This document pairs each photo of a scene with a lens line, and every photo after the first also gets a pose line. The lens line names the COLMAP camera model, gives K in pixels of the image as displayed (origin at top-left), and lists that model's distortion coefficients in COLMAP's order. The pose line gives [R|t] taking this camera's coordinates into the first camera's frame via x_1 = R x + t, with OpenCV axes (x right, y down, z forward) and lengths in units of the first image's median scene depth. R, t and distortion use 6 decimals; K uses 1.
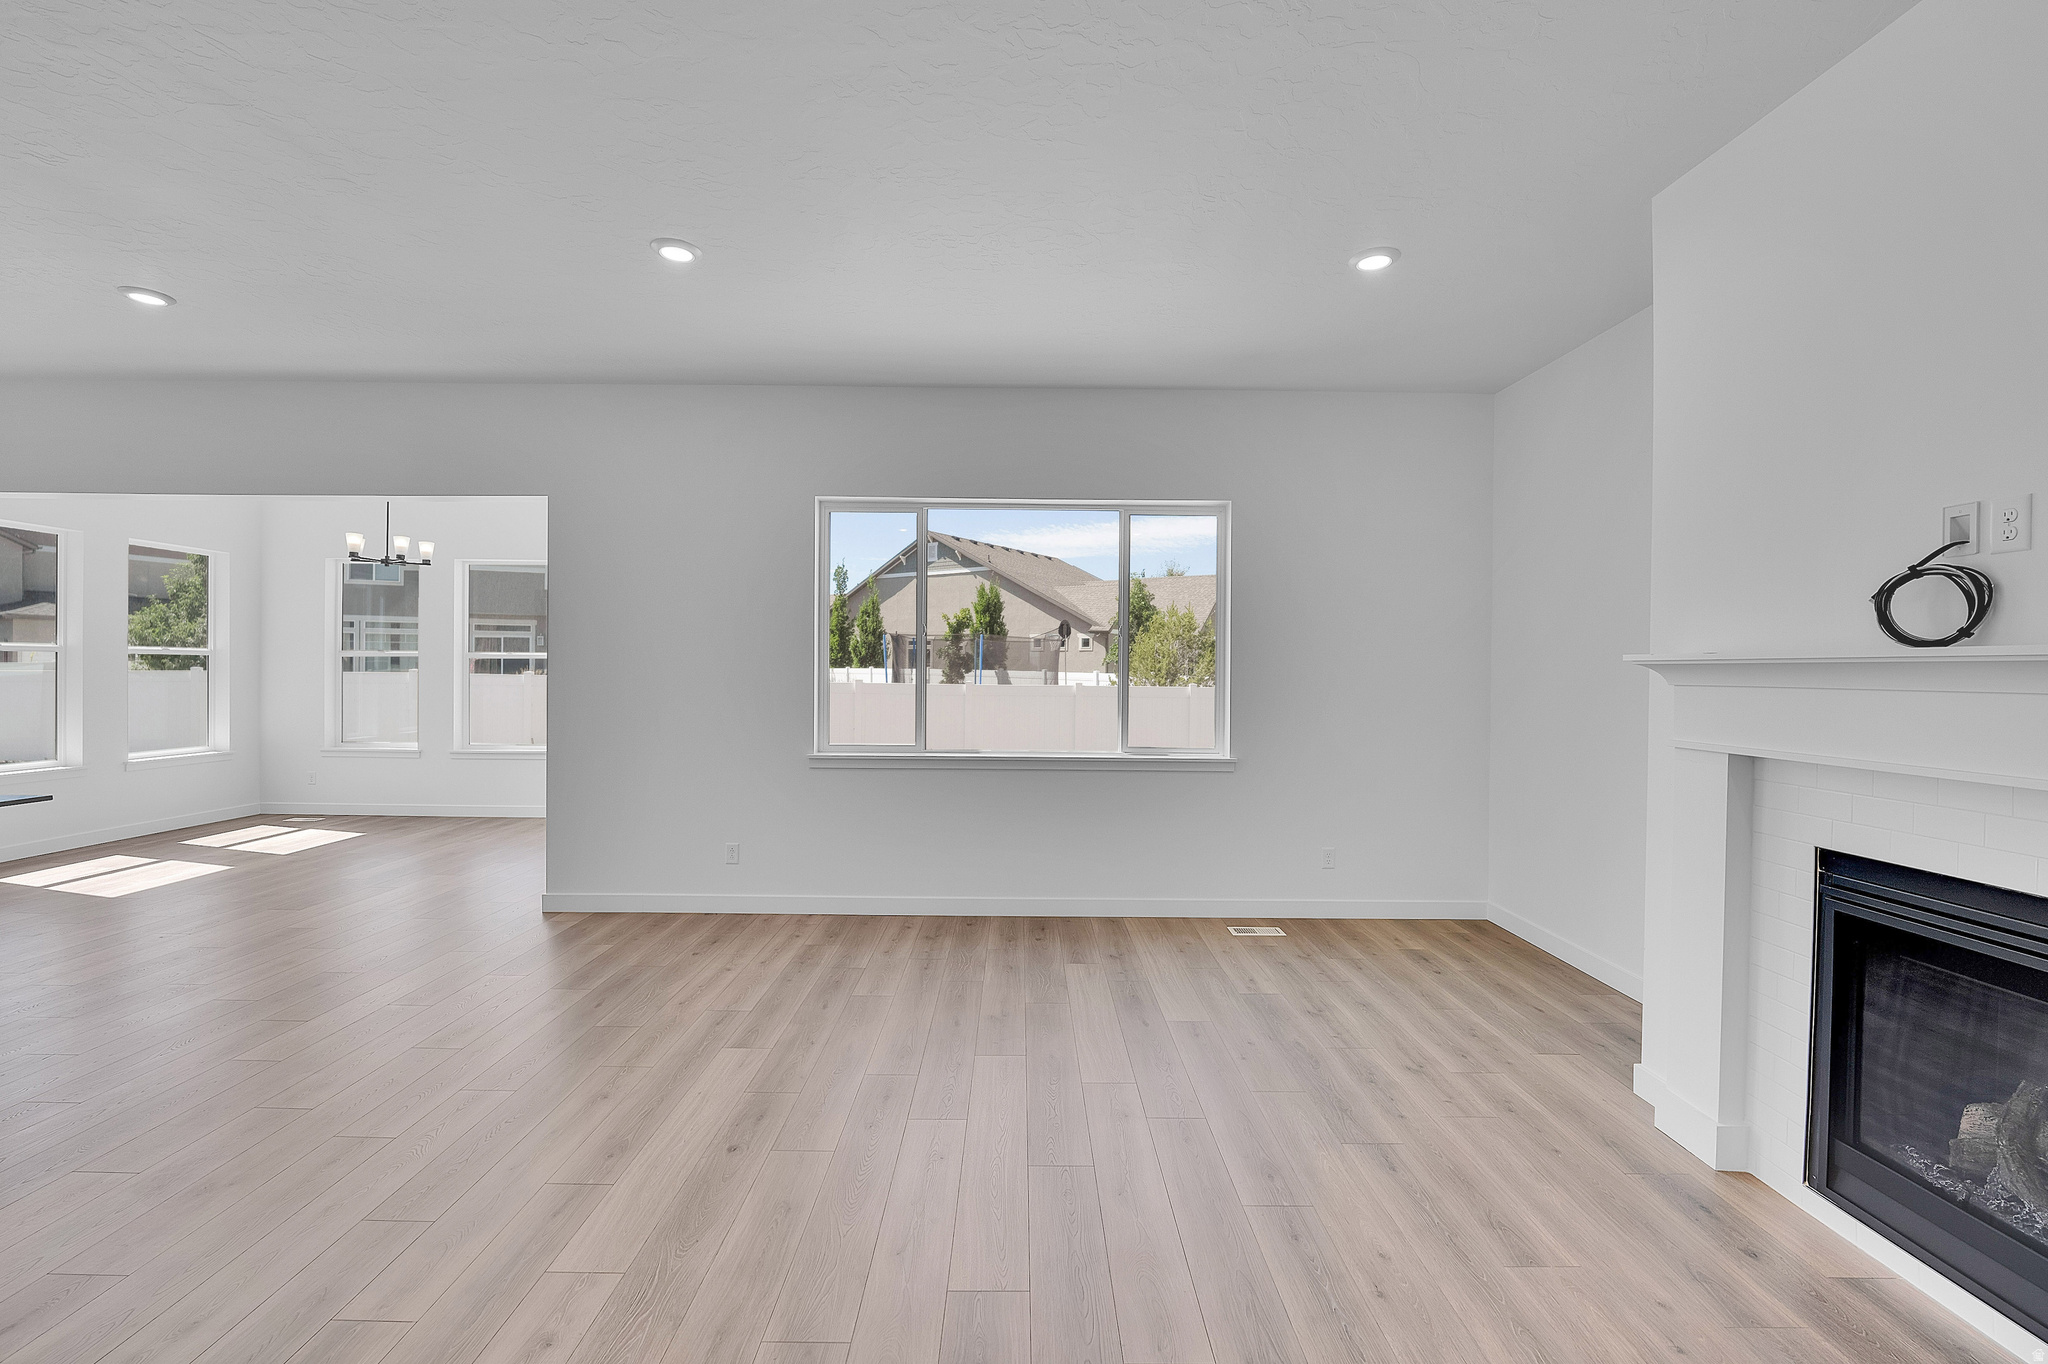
lens RADIAL K [[871.0, 0, 1028.7], [0, 871.0, 683.9], [0, 0, 1]] dist [0.001325, 0.000213]
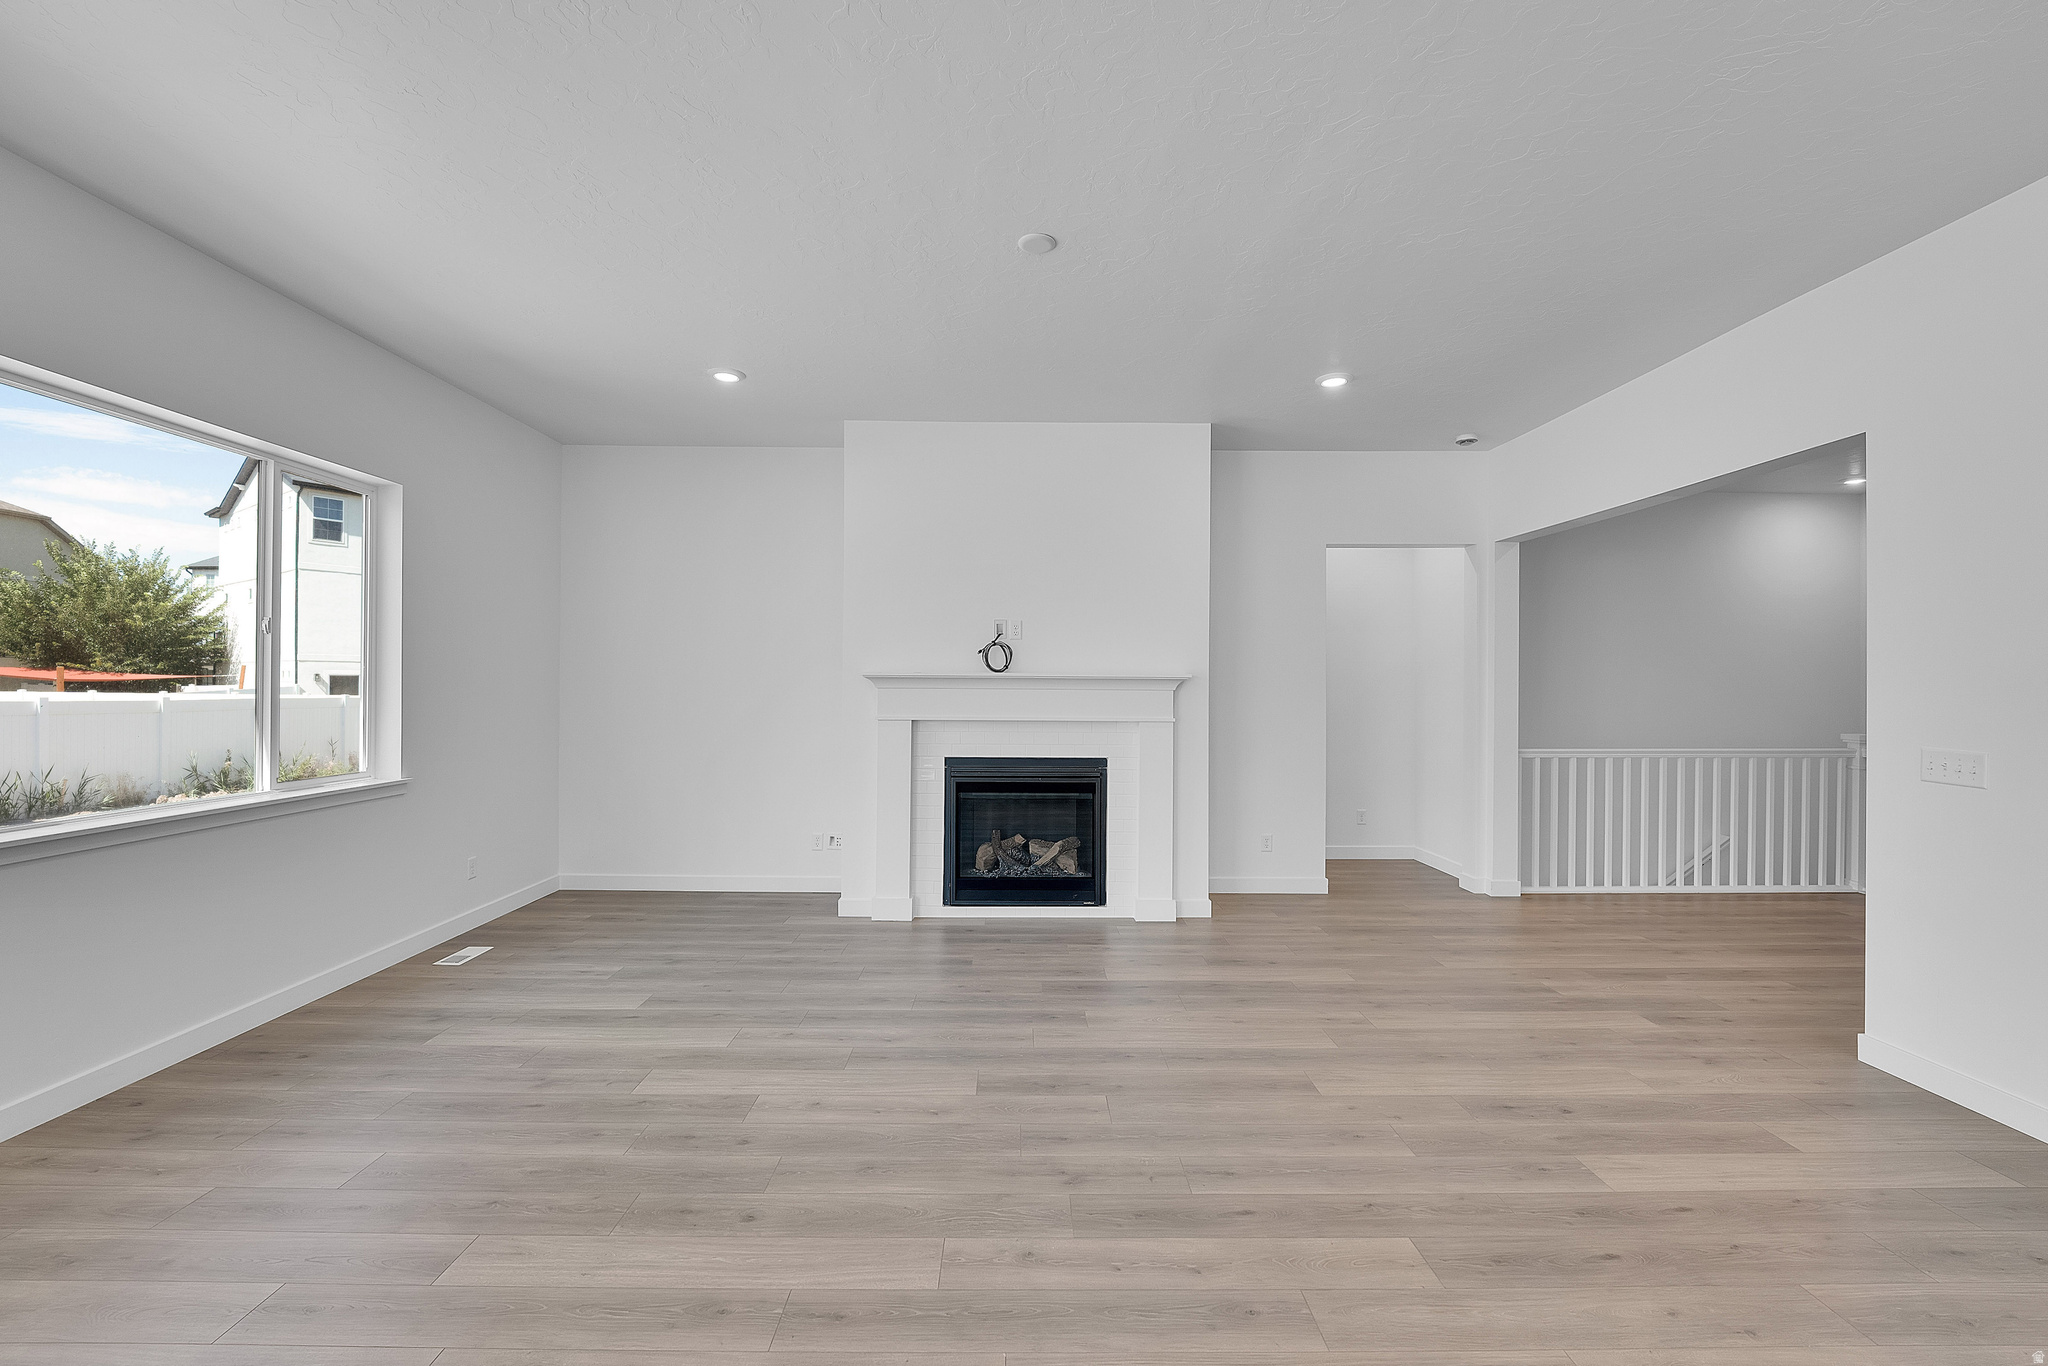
lens RADIAL K [[910.1, 0, 1013.4], [0, 910.1, 690.9], [0, 0, 1]] dist [-0.013908, -0.000545]
pose [[-0.033605, -0.016565, 0.999298, -0.238381], [0.009604, 0.999811, 0.016897, -0.004143], [-0.999389, 0.010165, -0.033440, 0.141810]]
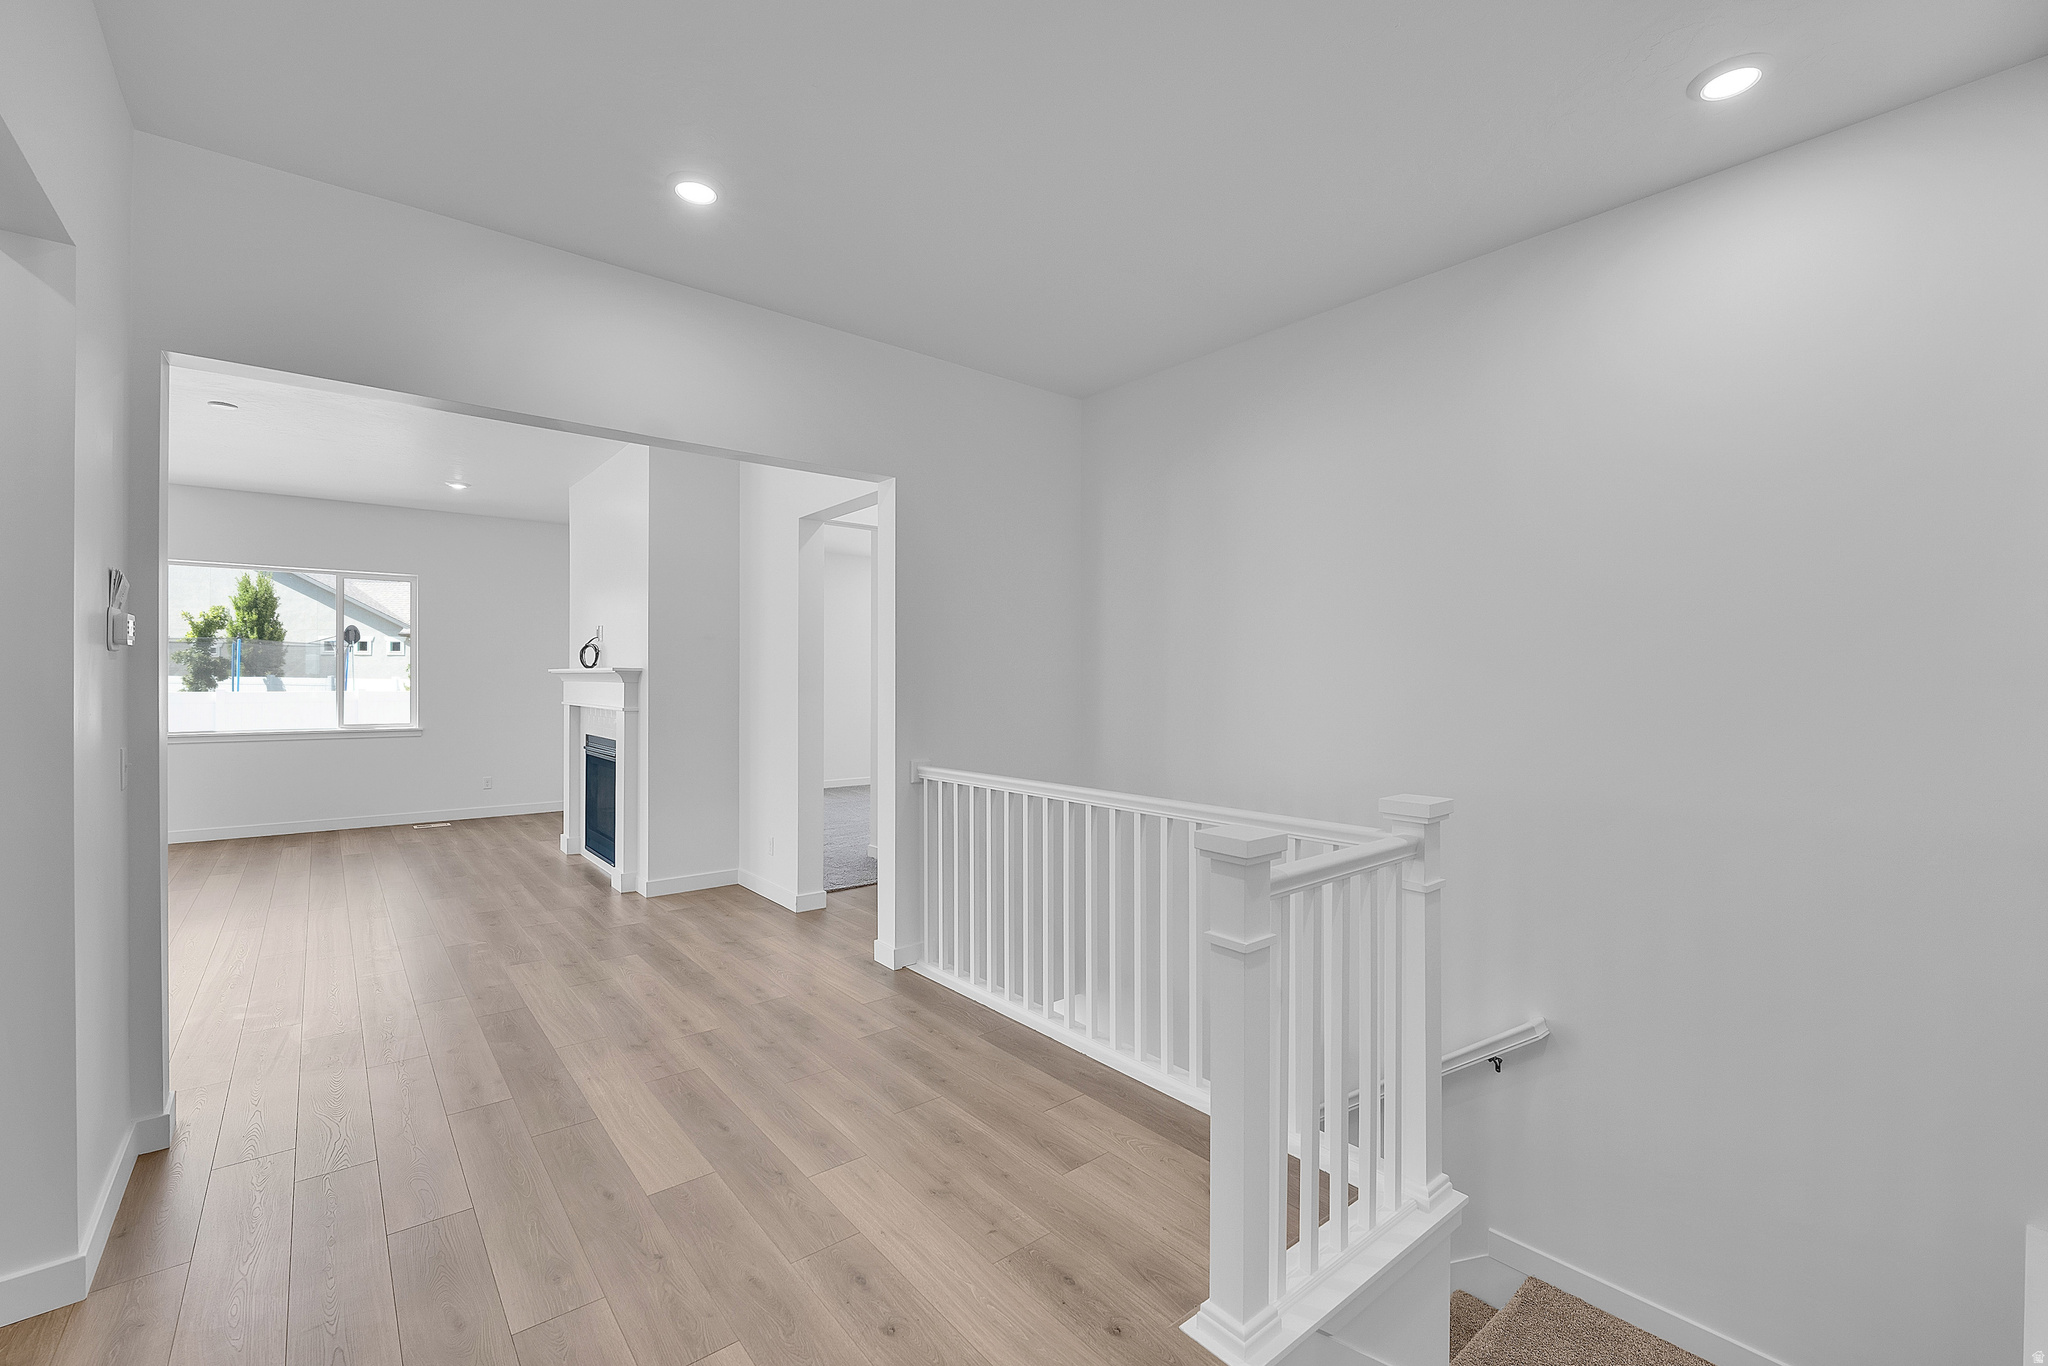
lens RADIAL K [[871.0, 0, 1003.8], [0, 871.0, 669.1], [0, 0, 1]] dist [0.001325, 0.000213]
pose [[0.791659, -0.003817, 0.610951, 0.033775], [0.016556, 0.999747, -0.015207, 0.005244], [-0.610739, 0.022154, 0.791522, -0.355352]]
